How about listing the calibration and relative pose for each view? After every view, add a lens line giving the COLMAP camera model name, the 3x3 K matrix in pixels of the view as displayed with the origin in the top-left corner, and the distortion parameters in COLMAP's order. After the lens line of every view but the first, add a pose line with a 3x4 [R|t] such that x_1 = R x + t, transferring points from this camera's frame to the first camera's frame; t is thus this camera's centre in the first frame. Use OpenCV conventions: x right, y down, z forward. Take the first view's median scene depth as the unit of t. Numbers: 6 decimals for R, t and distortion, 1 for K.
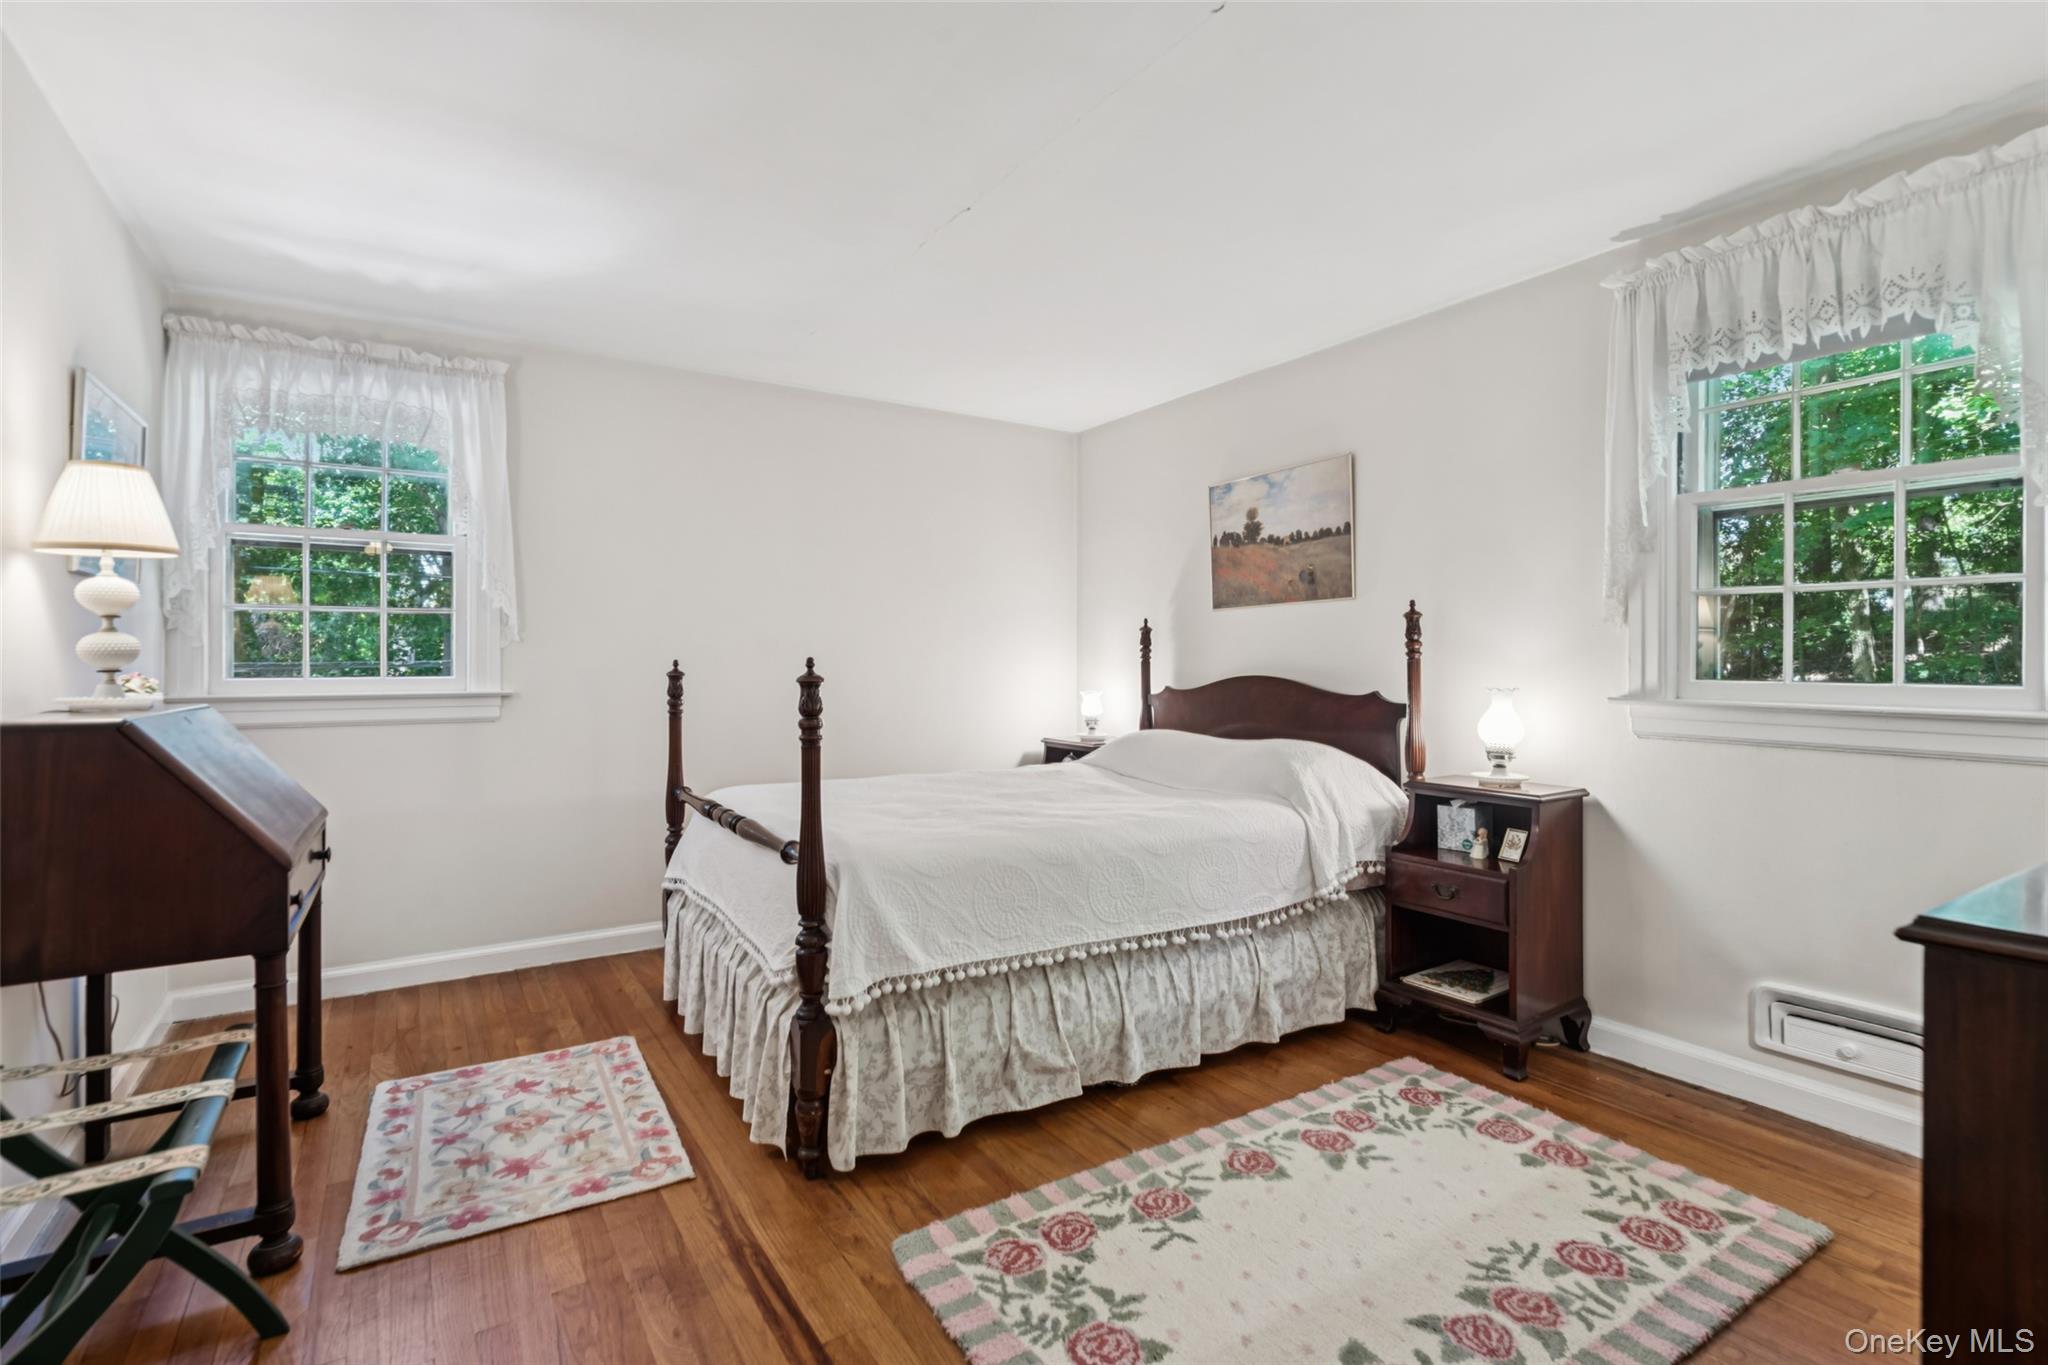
lens RADIAL K [[966.8, 0, 1024.8], [0, 966.8, 658.9], [0, 0, 1]] dist [-0.000335, -0.000323]
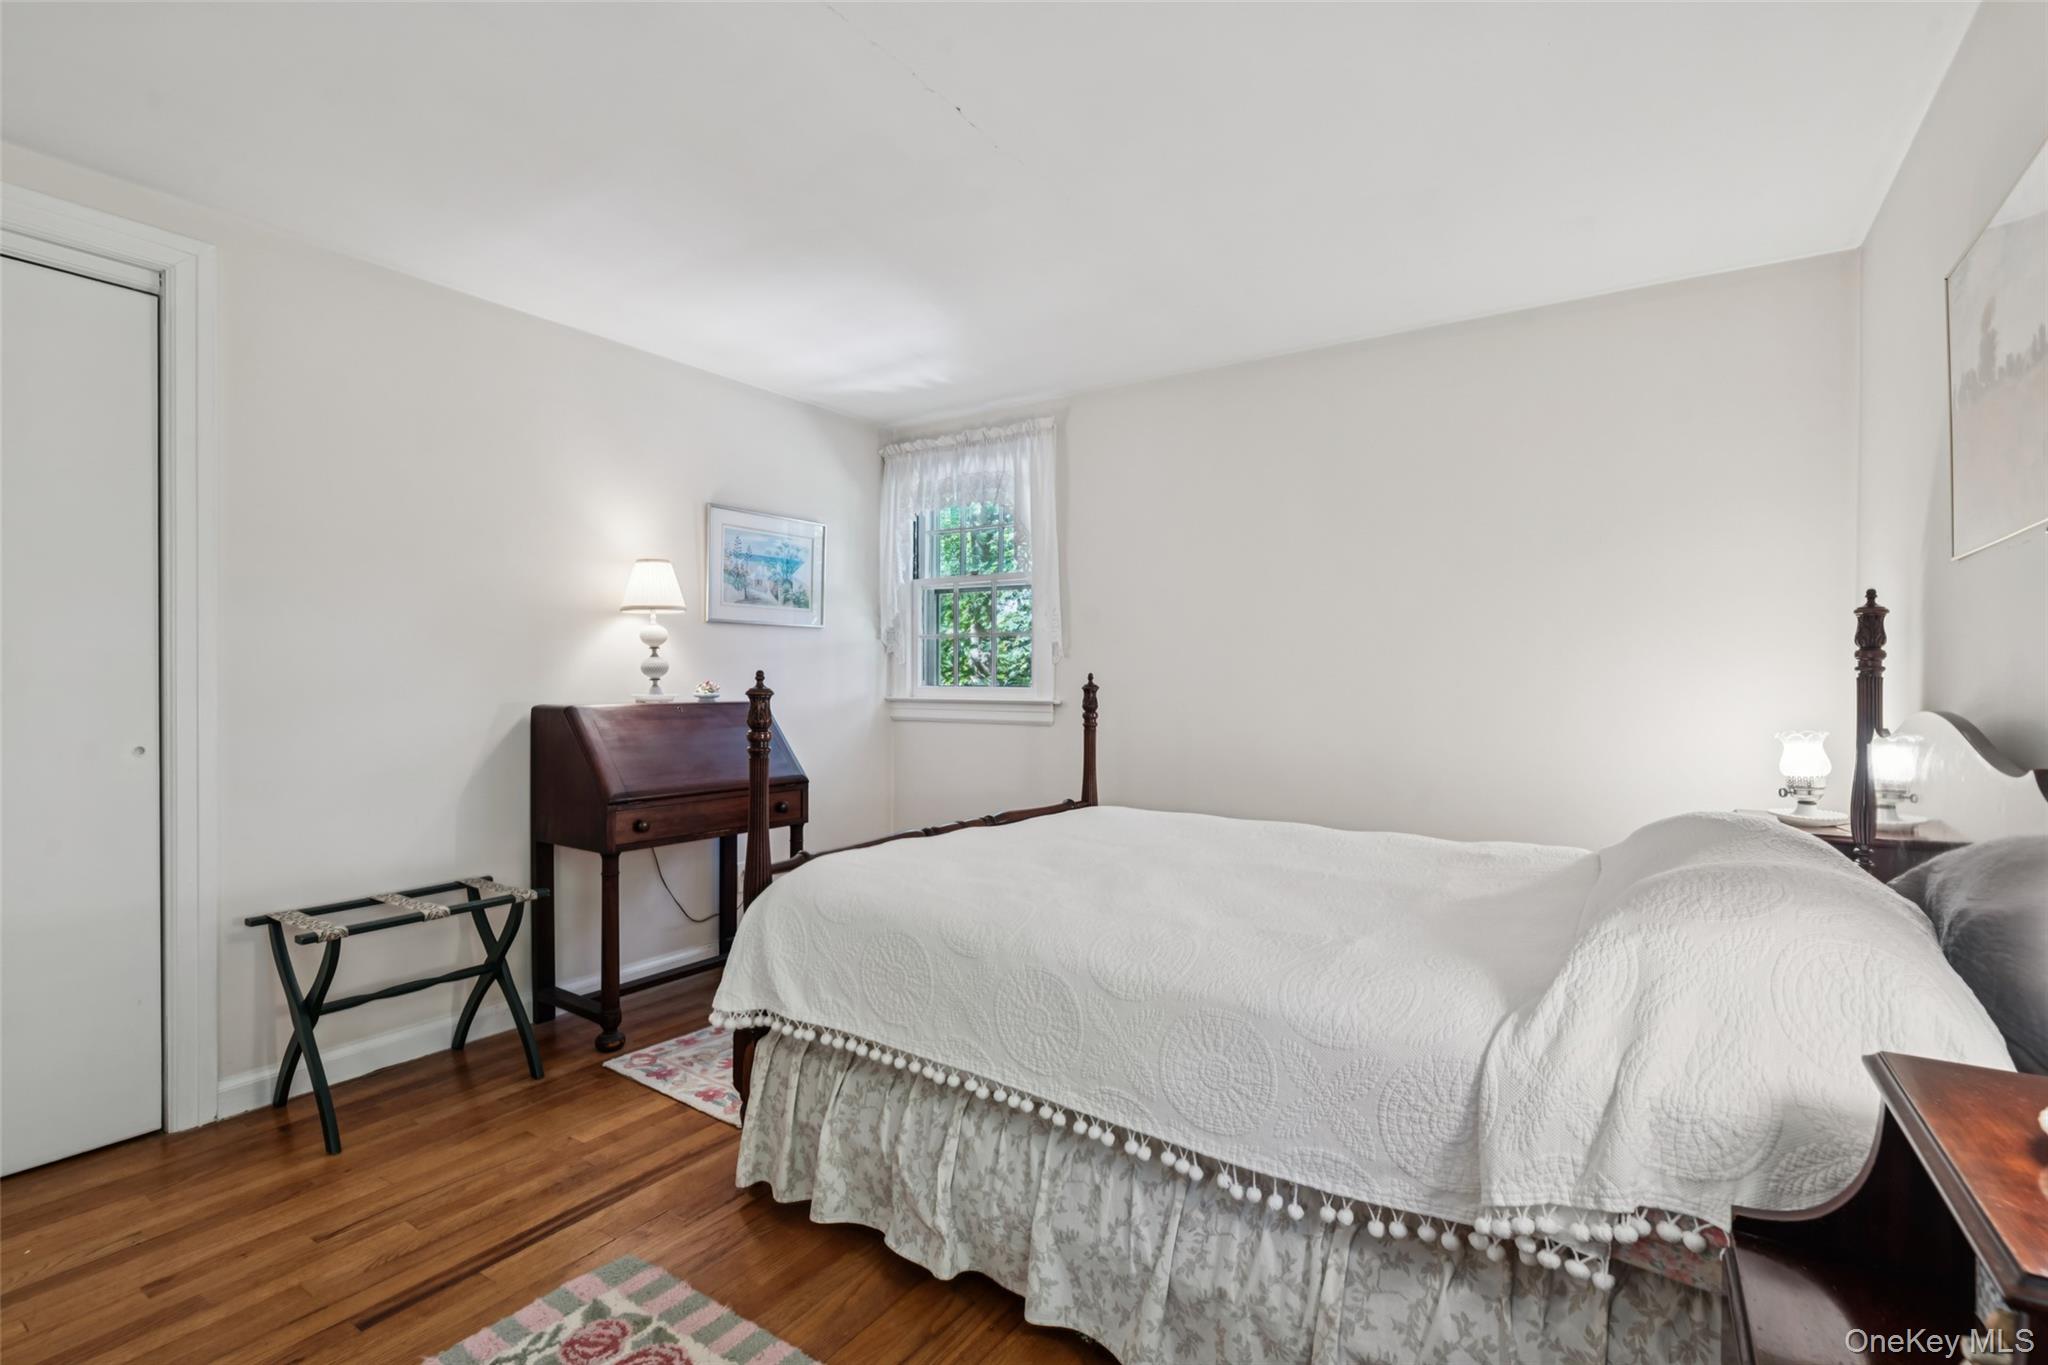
lens RADIAL K [[930.1, 0, 1024.0], [0, 930.1, 682.5], [0, 0, 1]] dist [-0.004048, -0.000362]
pose [[0.403762, 0.009332, -0.914817, 0.629301], [0.000117, 0.999947, 0.010252, 0.000650], [0.914864, -0.004247, 0.403739, 0.692308]]
